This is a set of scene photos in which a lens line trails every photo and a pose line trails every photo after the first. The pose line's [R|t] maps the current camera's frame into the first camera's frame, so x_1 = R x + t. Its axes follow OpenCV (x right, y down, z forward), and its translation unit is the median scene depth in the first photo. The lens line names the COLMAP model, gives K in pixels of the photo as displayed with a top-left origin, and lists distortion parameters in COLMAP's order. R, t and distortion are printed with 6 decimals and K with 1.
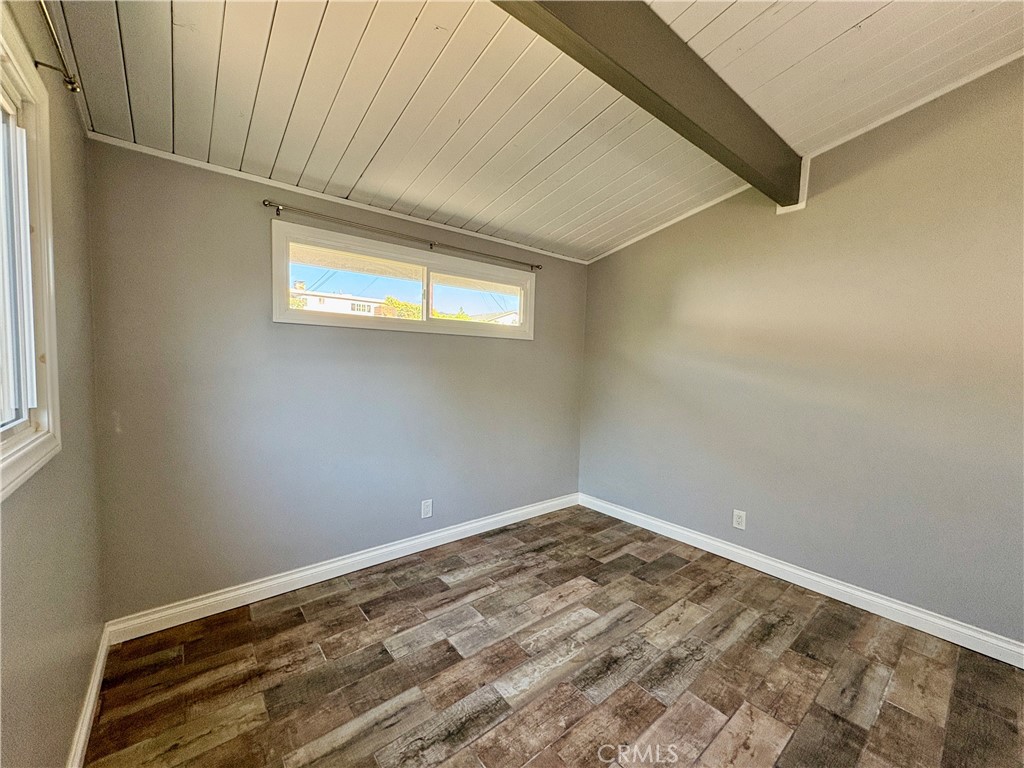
lens RADIAL K [[409.8, 0, 513.8], [0, 409.8, 380.3], [0, 0, 1]] dist [-0.001383, 0.000407]
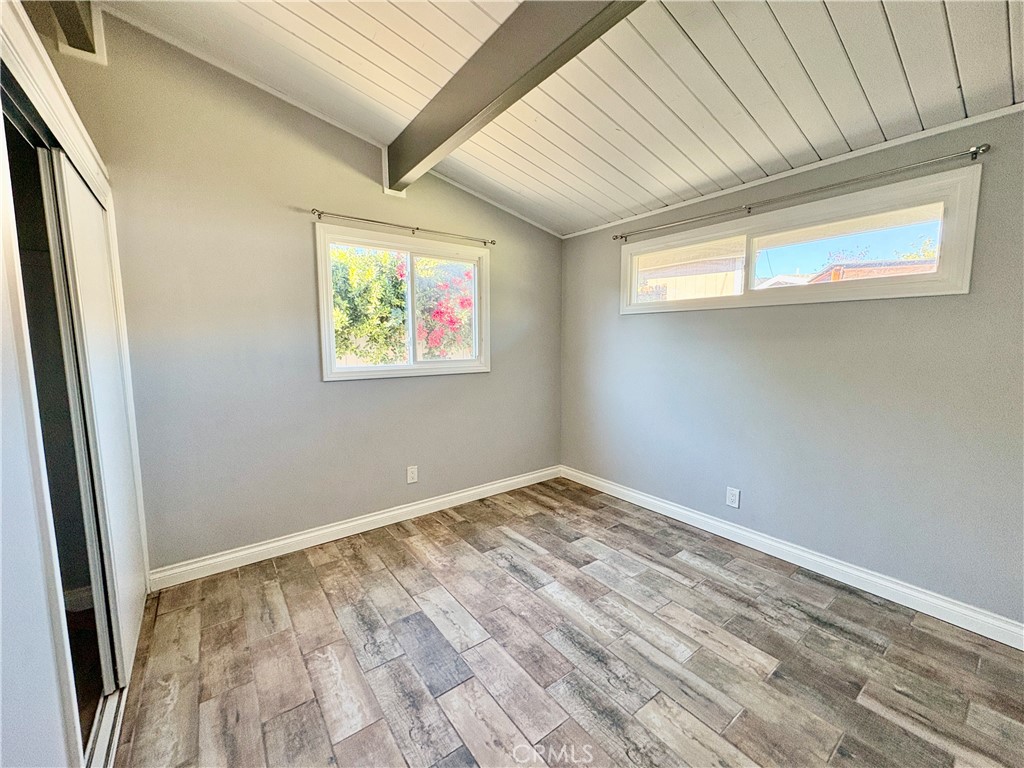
lens RADIAL K [[409.8, 0, 514.3], [0, 409.8, 387.4], [0, 0, 1]] dist [-0.001383, 0.000407]
pose [[-0.040861, 0.085957, -0.995461, 0.948650], [-0.053724, 0.994662, 0.088094, 0.009637], [0.997719, 0.057080, -0.036025, 0.687499]]
